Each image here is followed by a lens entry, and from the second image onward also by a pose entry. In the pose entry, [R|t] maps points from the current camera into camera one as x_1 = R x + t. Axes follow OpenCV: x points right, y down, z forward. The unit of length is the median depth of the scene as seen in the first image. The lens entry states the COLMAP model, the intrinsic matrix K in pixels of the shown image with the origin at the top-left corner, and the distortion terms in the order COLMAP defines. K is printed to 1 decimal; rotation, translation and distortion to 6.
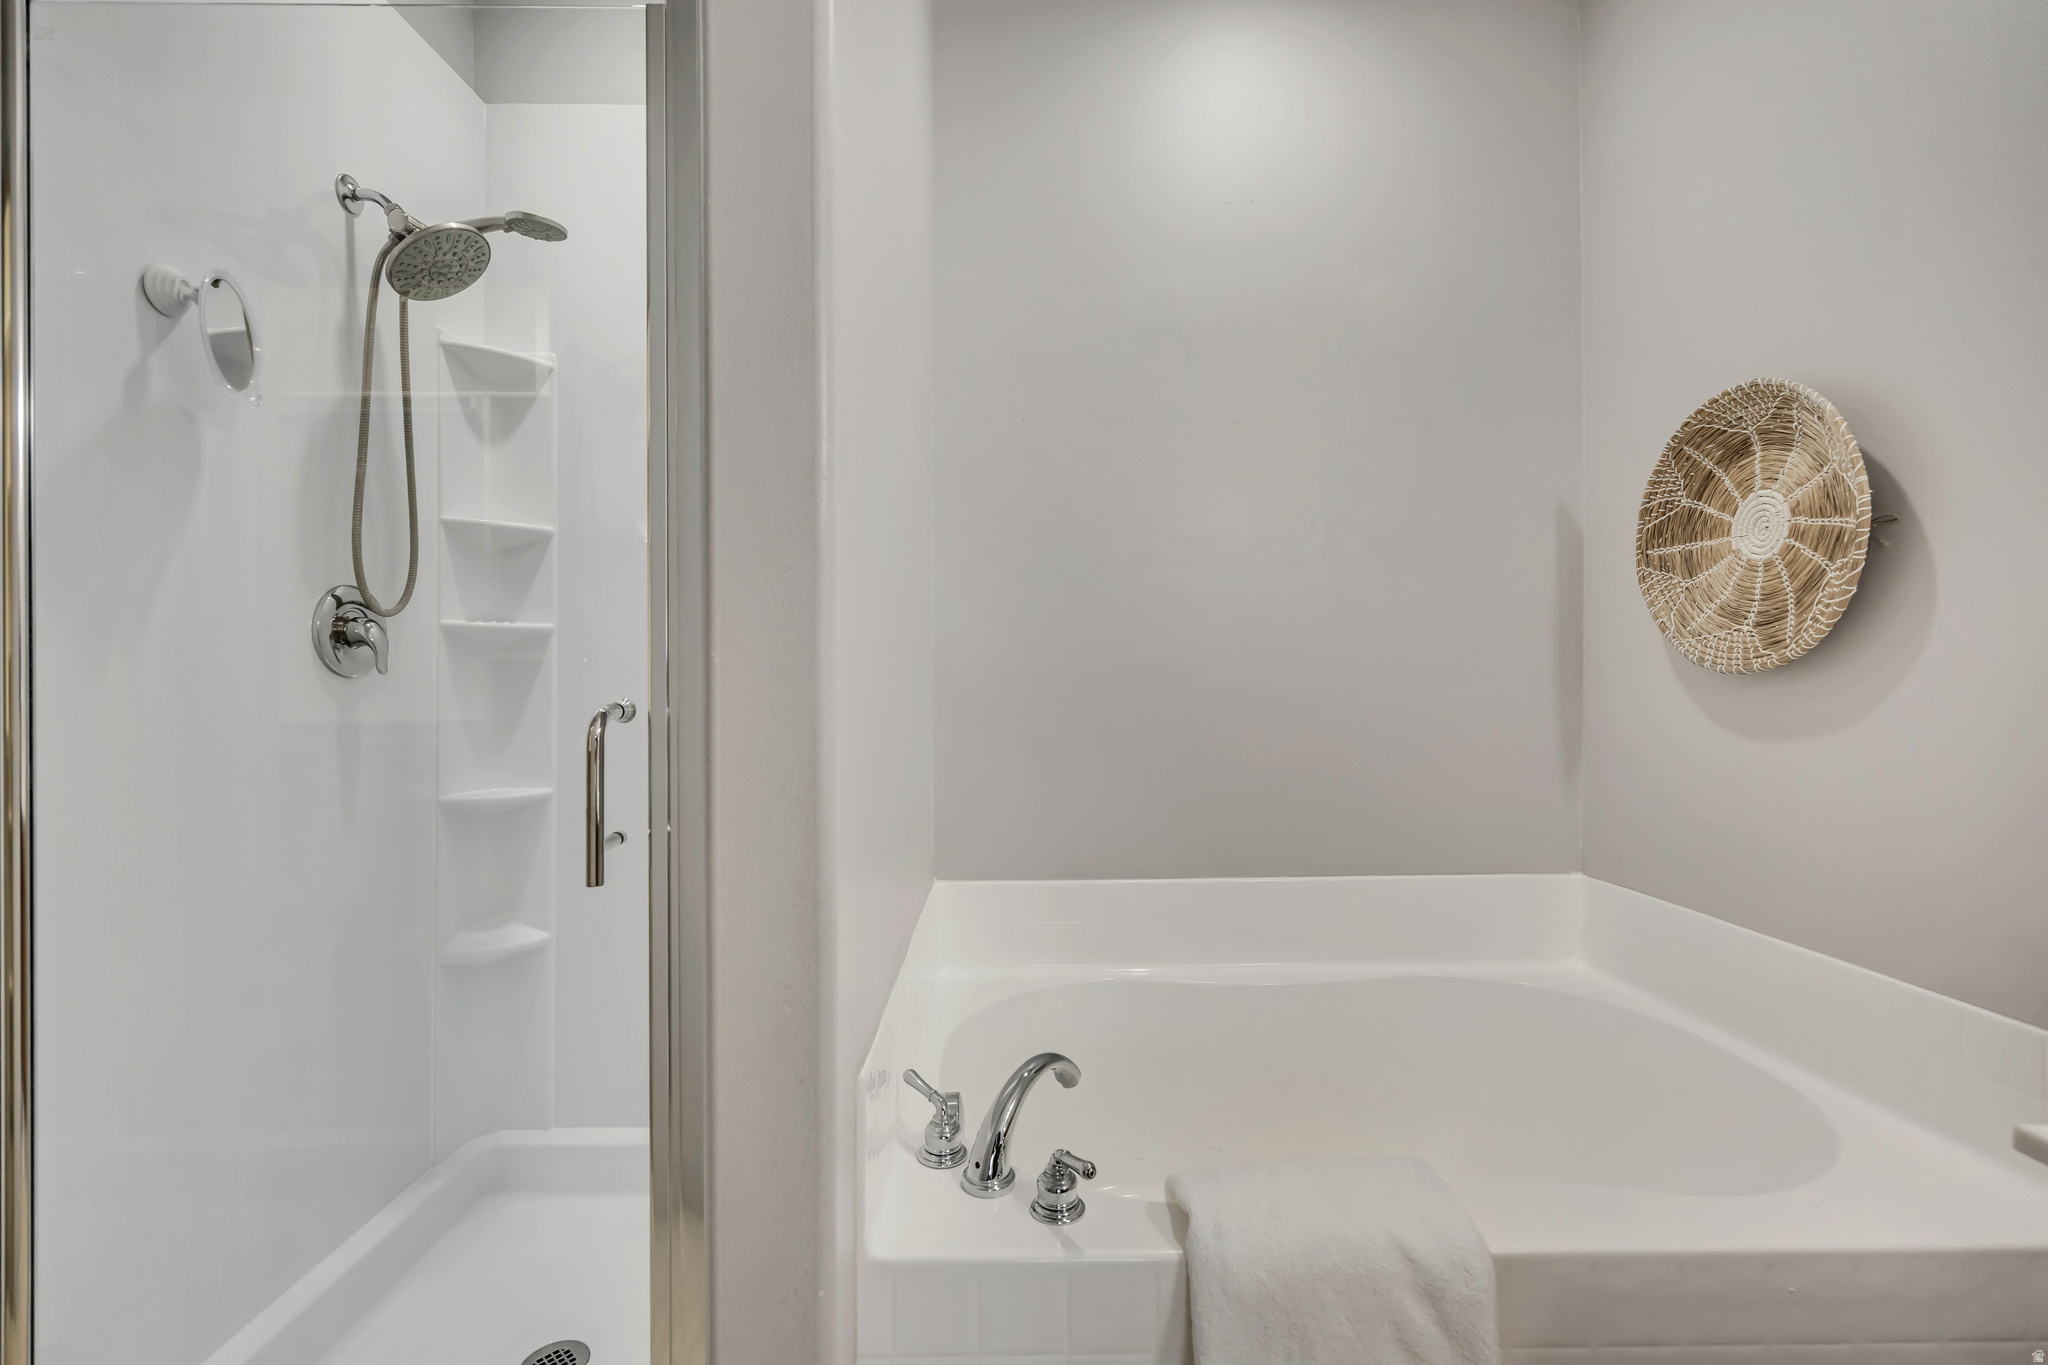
lens RADIAL K [[893.2, 0, 1023.3], [0, 893.2, 677.1], [0, 0, 1]] dist [0.001723, 0.000271]
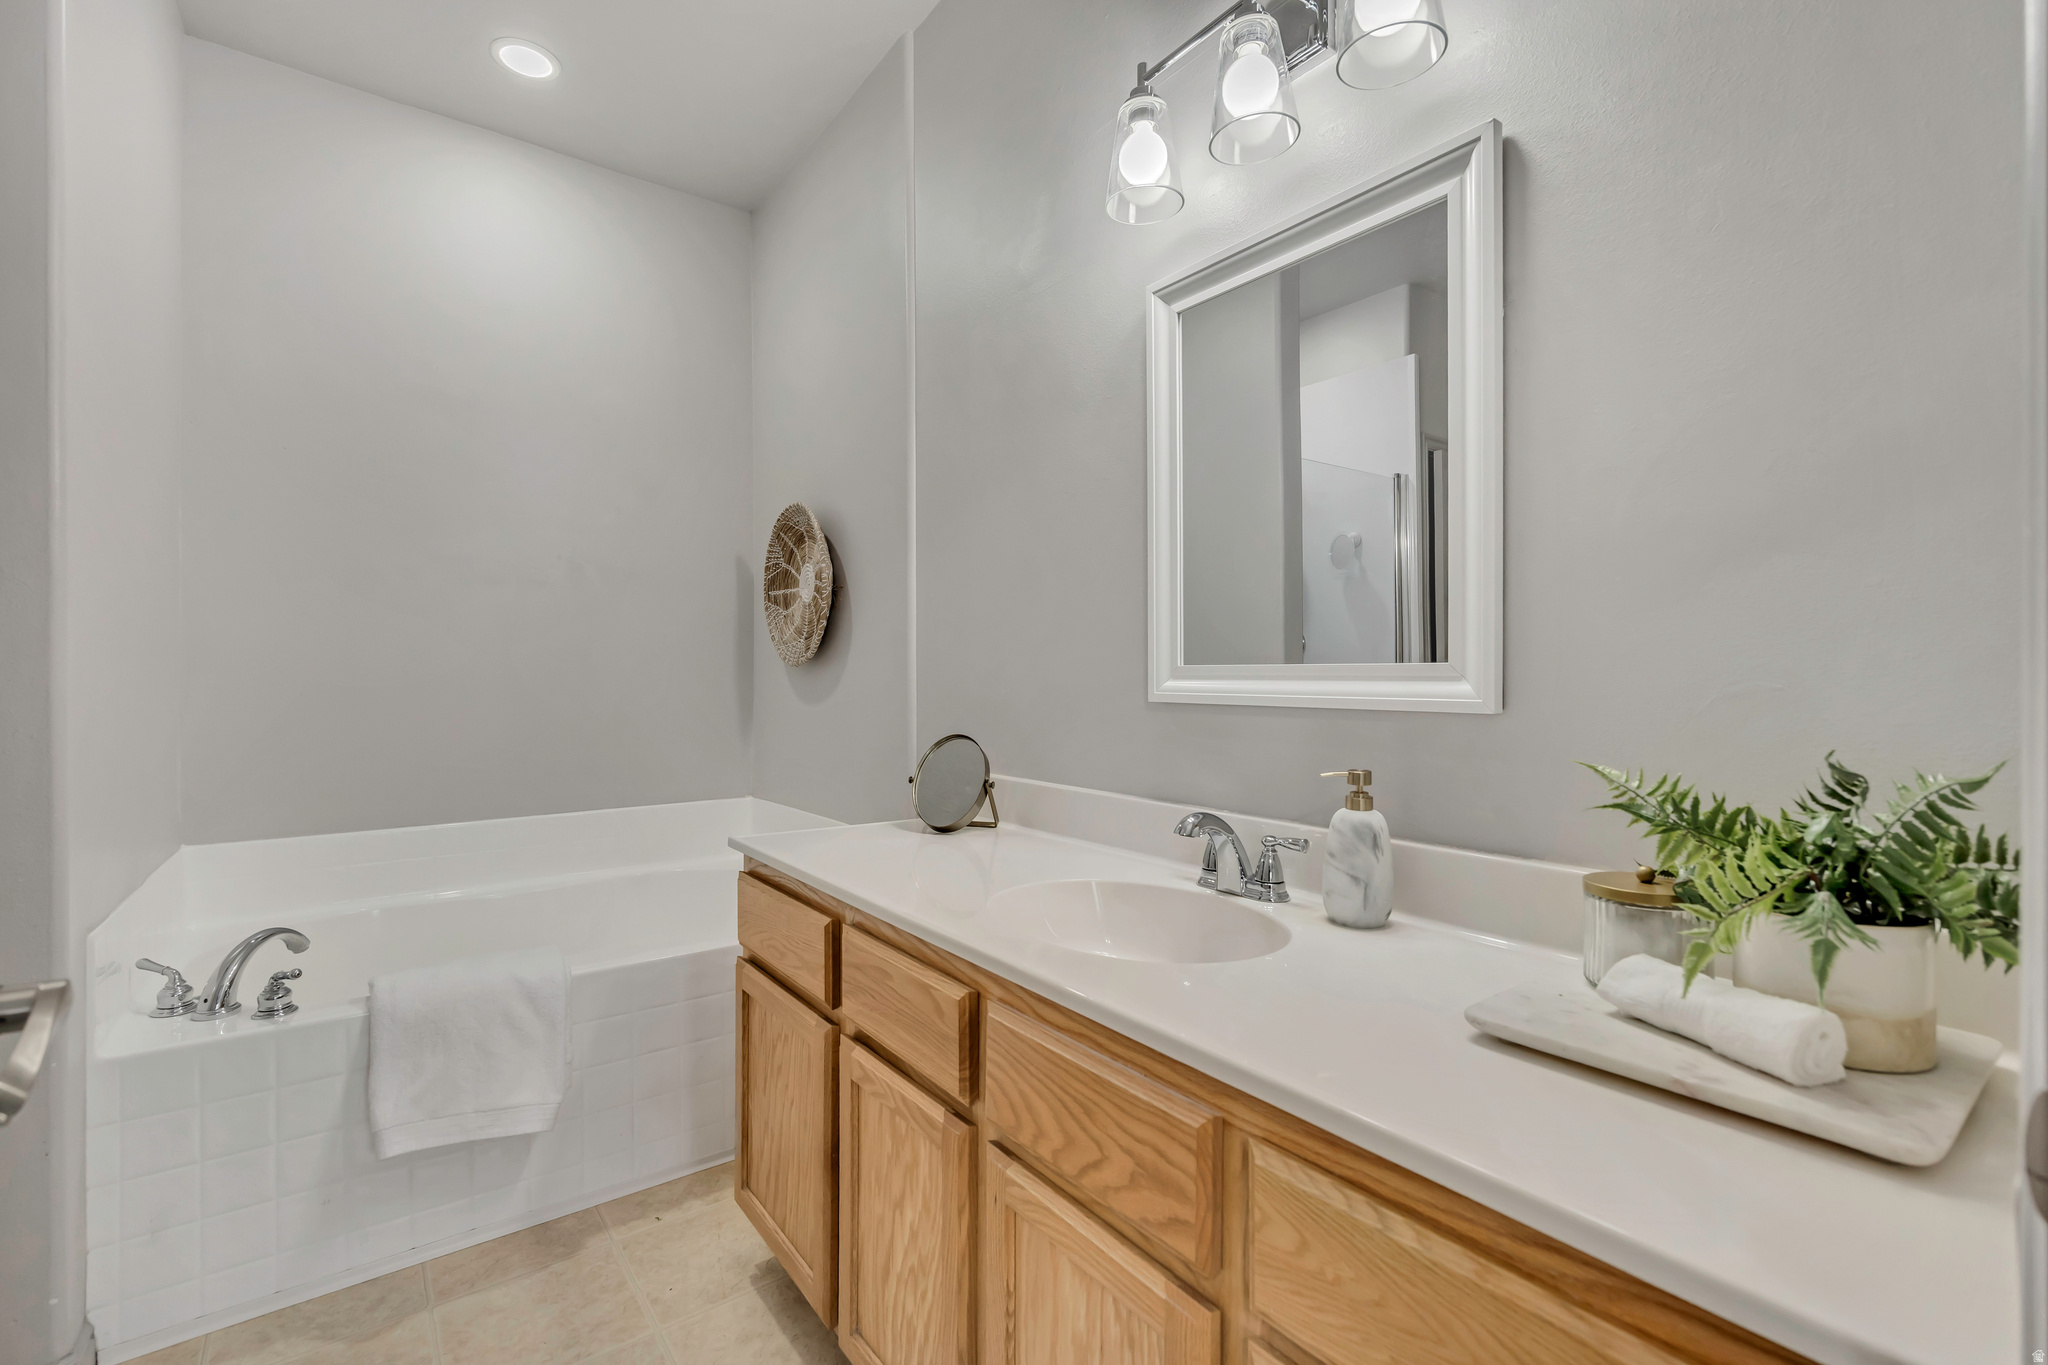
lens RADIAL K [[893.2, 0, 1018.3], [0, 893.2, 676.8], [0, 0, 1]] dist [0.001723, 0.000271]
pose [[0.810491, 0.000386, 0.585751, 0.146629], [0.001824, 0.999993, -0.003183, 0.029046], [-0.585748, 0.003648, 0.810485, -0.830814]]
